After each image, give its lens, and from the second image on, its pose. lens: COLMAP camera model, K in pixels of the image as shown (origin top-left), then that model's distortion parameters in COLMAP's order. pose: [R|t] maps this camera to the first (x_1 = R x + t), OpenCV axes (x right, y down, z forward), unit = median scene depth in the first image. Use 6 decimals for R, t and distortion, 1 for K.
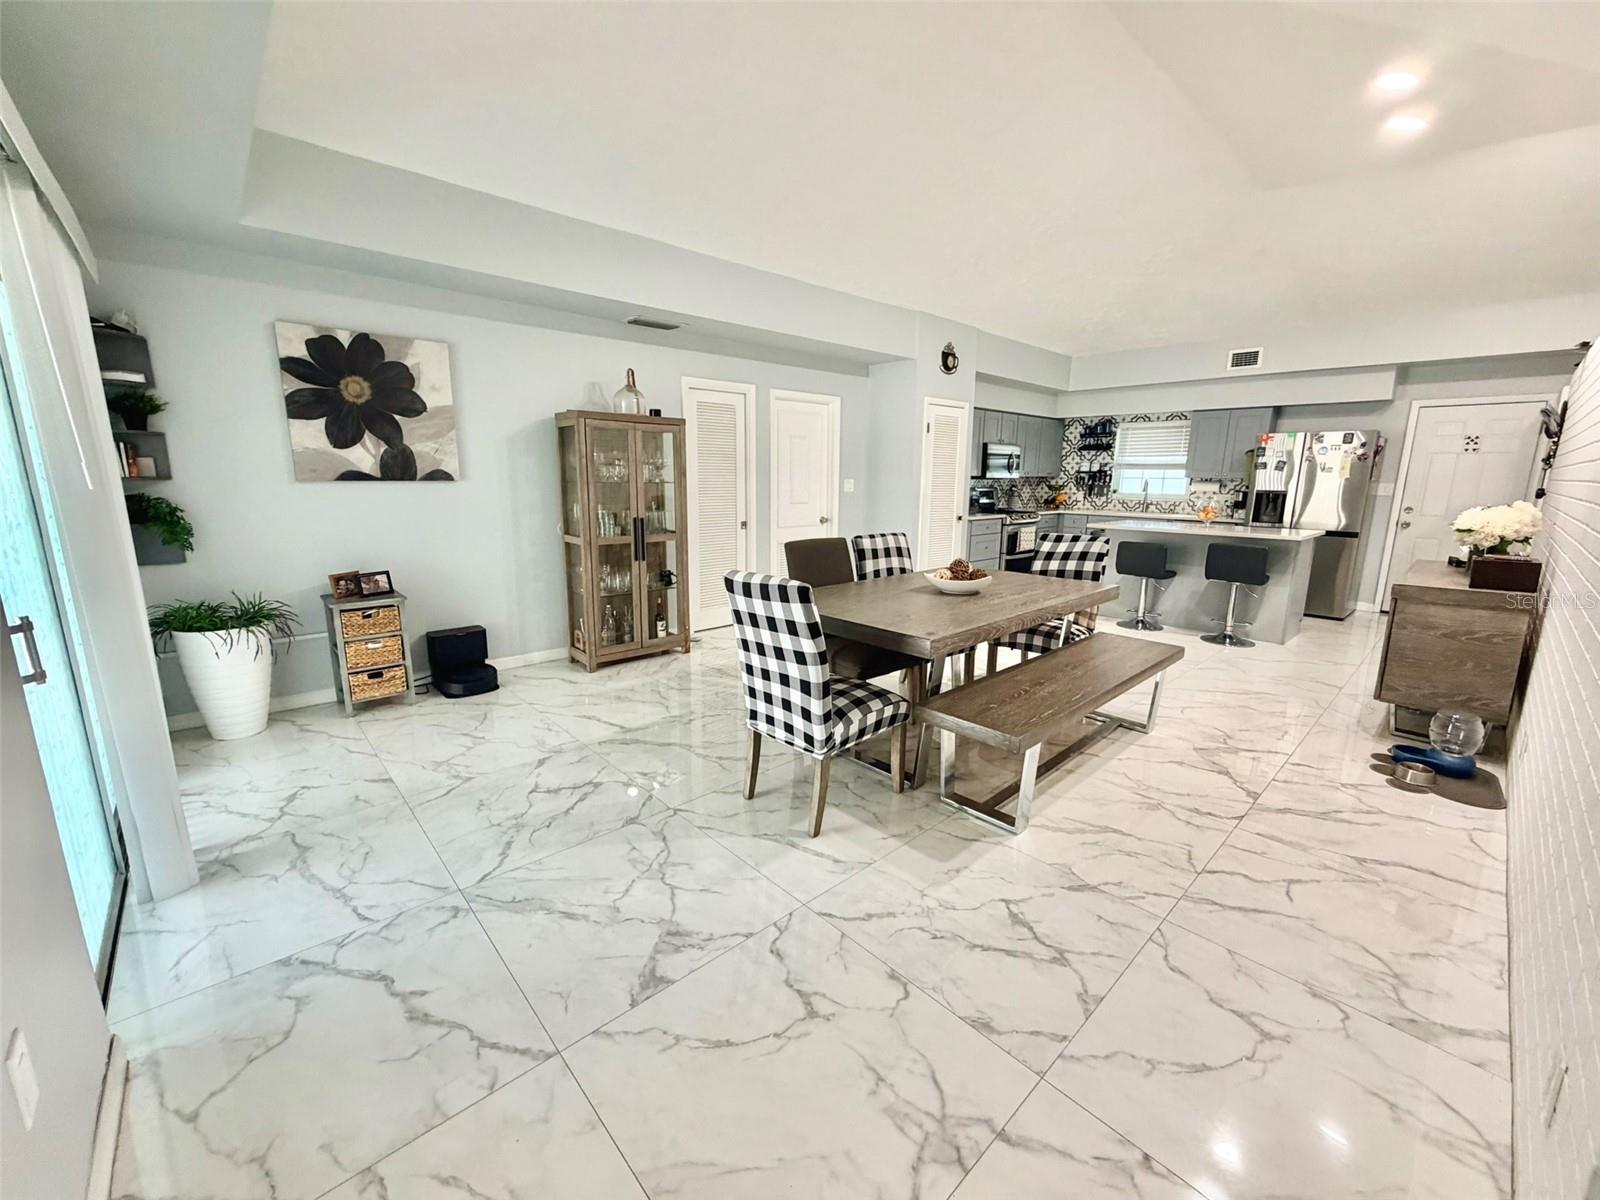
lens RADIAL K [[640.8, 0, 792.3], [0, 640.8, 594.2], [0, 0, 1]] dist [0.002380, 0.000986]
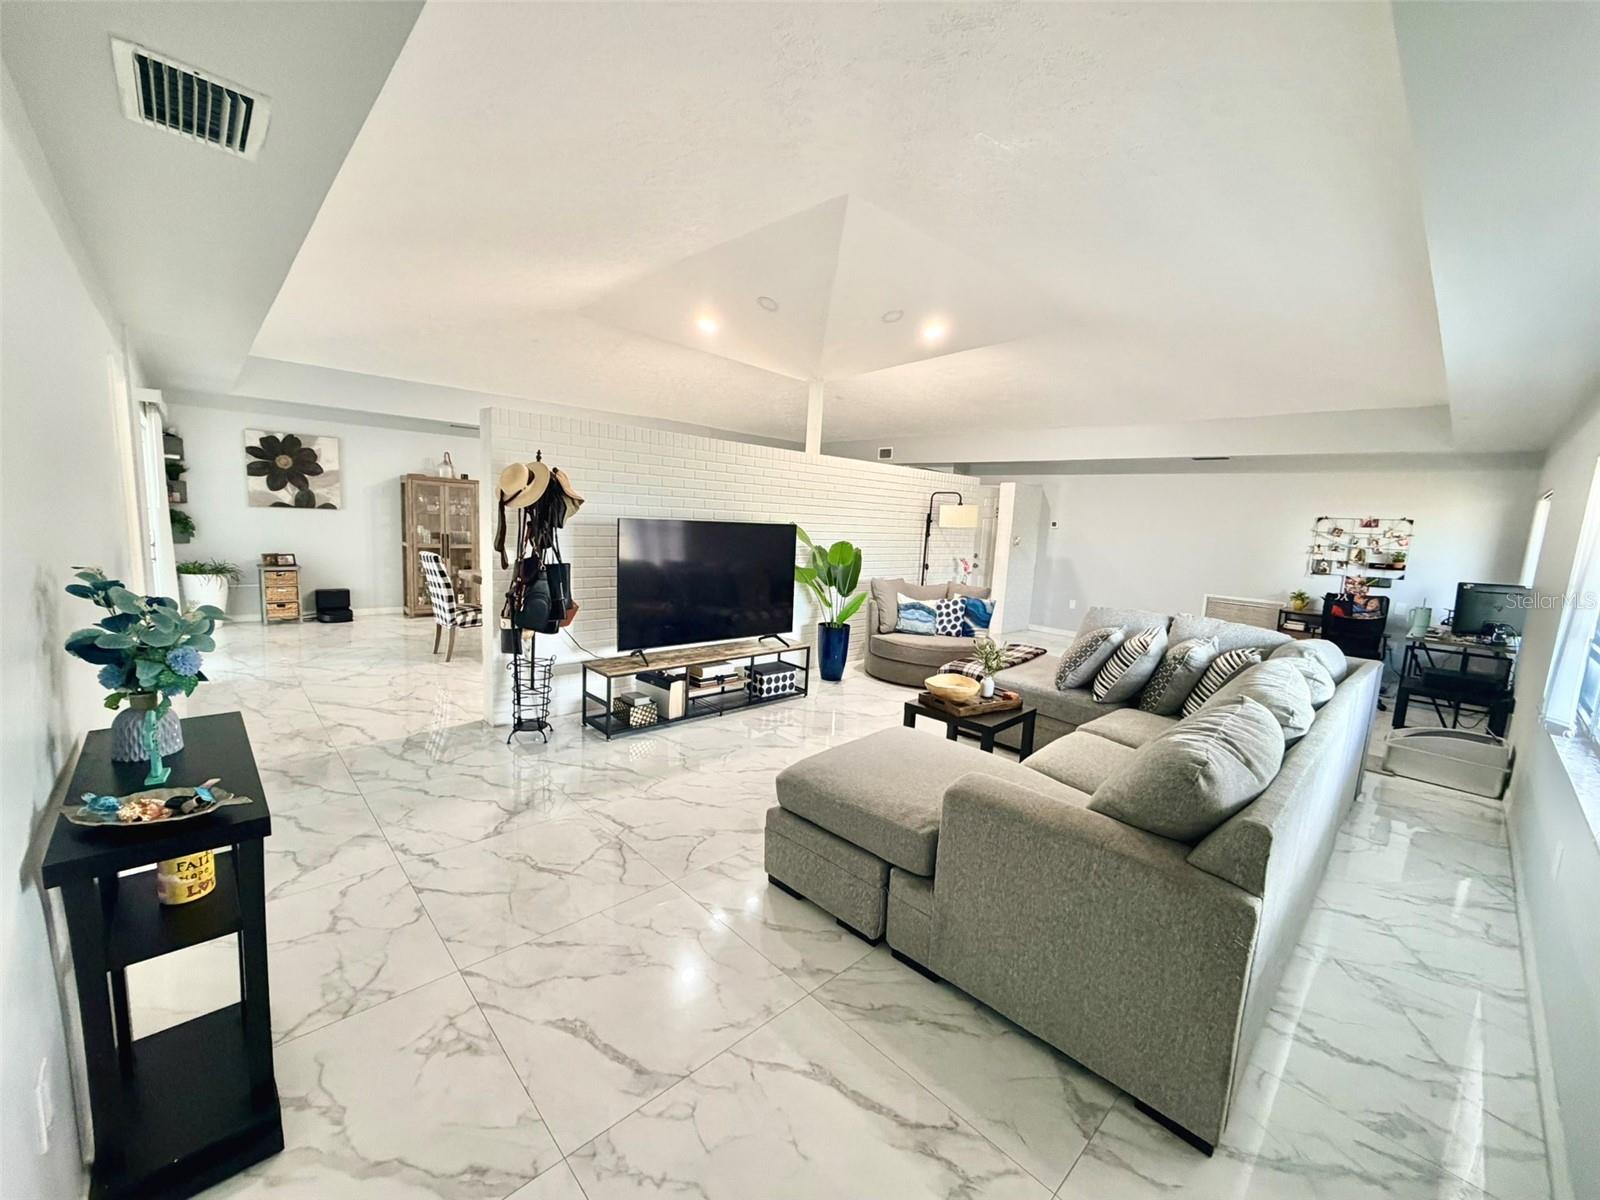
lens RADIAL K [[640.8, 0, 793.0], [0, 640.8, 595.2], [0, 0, 1]] dist [0.002380, 0.000986]
pose [[0.999020, 0.040099, 0.018738, 0.804971], [-0.038839, 0.997237, -0.063318, 0.144972], [-0.021225, 0.062528, 0.997817, -0.914242]]
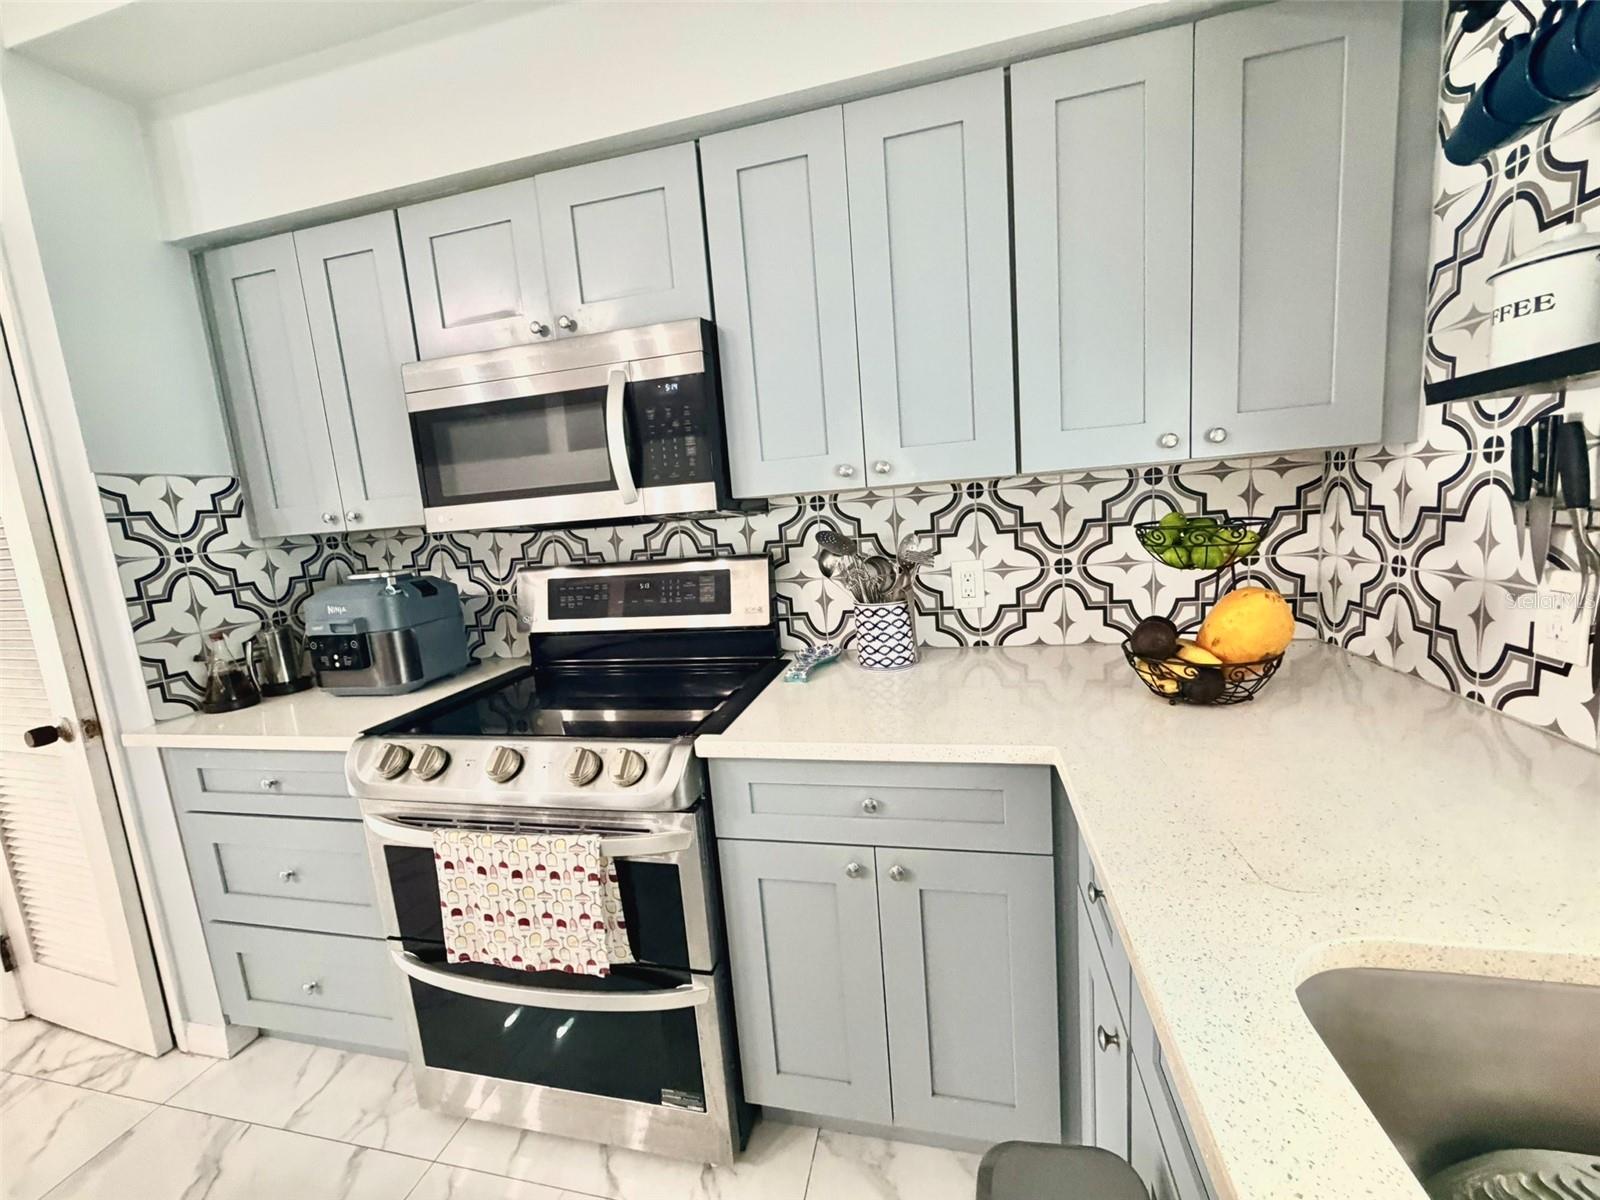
lens RADIAL K [[640.8, 0, 795.7], [0, 640.8, 596.3], [0, 0, 1]] dist [0.002380, 0.000986]
pose [[0.550222, 0.064331, -0.832537, 1.036445], [-0.071536, 0.996994, 0.029761, -0.337396], [0.831948, 0.043181, 0.553170, 1.887210]]
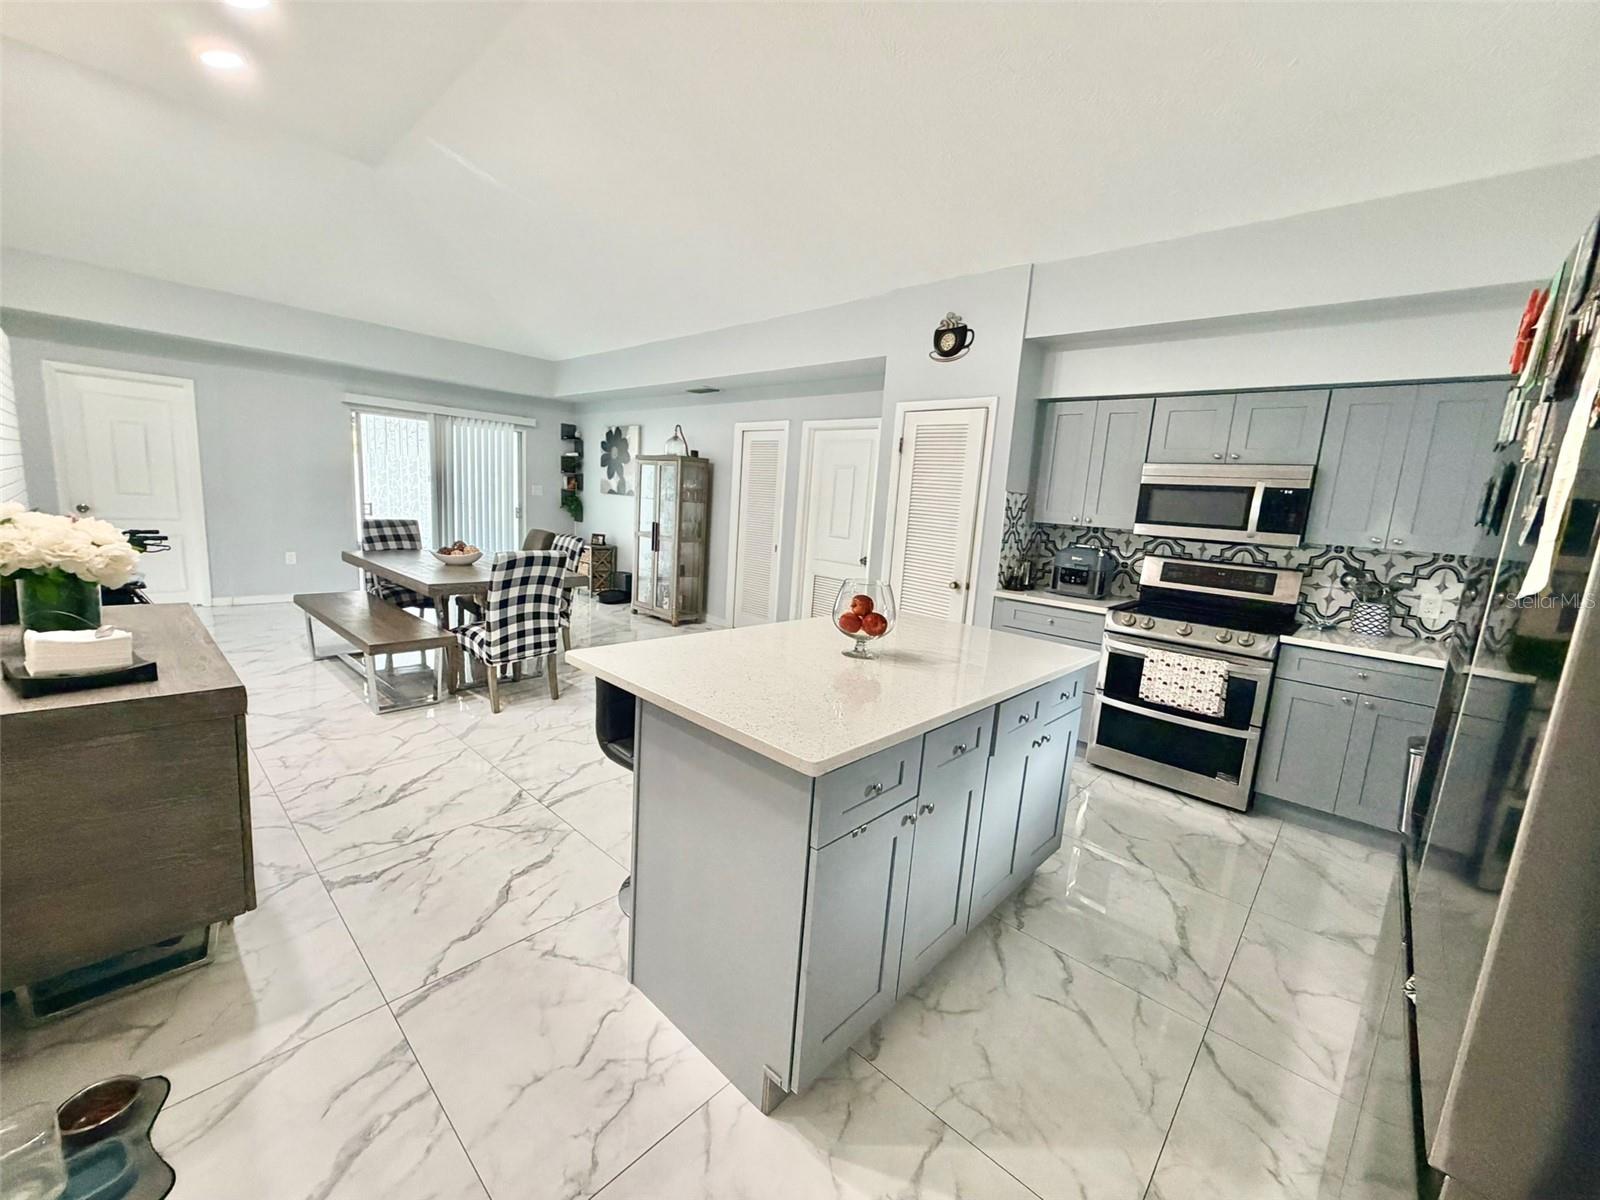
lens RADIAL K [[640.8, 0, 796.5], [0, 640.8, 597.6], [0, 0, 1]] dist [0.002380, 0.000986]
pose [[0.082764, 0.148504, -0.985442, 1.474472], [-0.251319, 0.959985, 0.123560, -0.250367], [0.964359, 0.237434, 0.116774, 1.351015]]
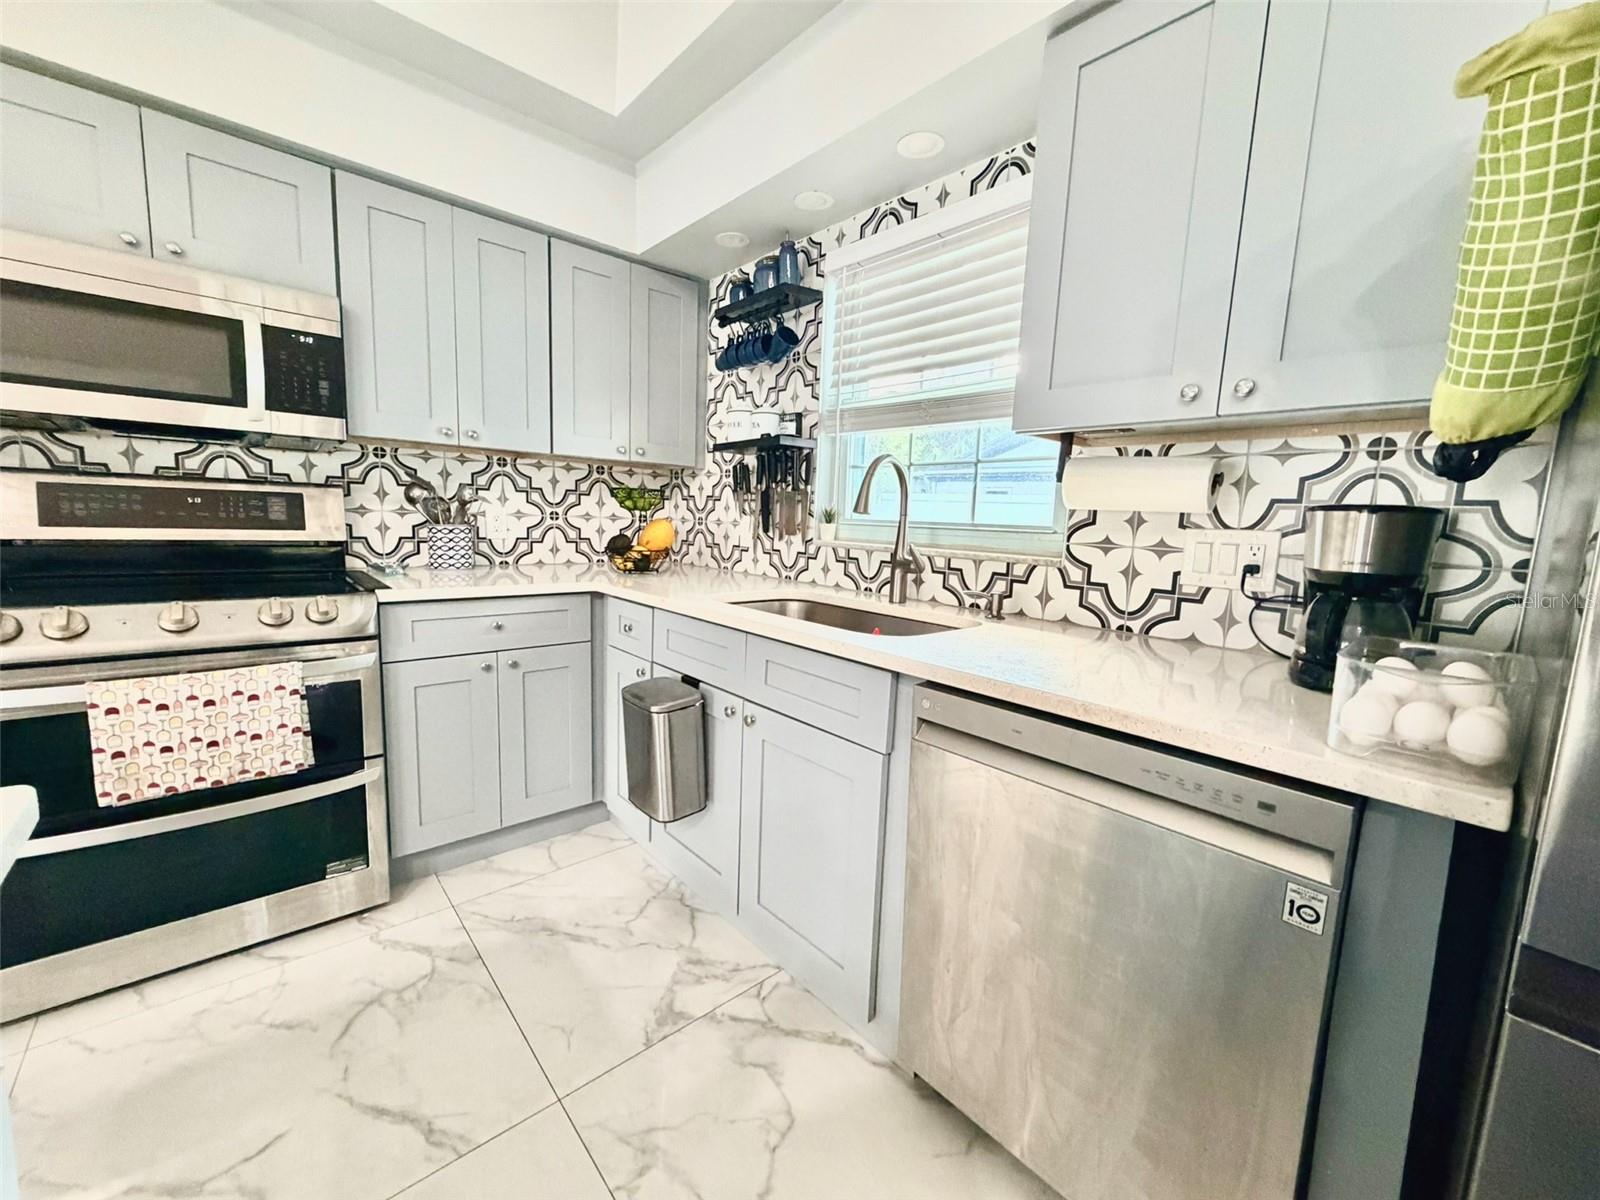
lens RADIAL K [[640.8, 0, 797.6], [0, 640.8, 596.9], [0, 0, 1]] dist [0.002380, 0.000986]
pose [[0.999384, 0.030290, -0.017748, 1.063834], [-0.031343, 0.997561, -0.062365, -0.234999], [0.015815, 0.062883, 0.997896, 1.578234]]
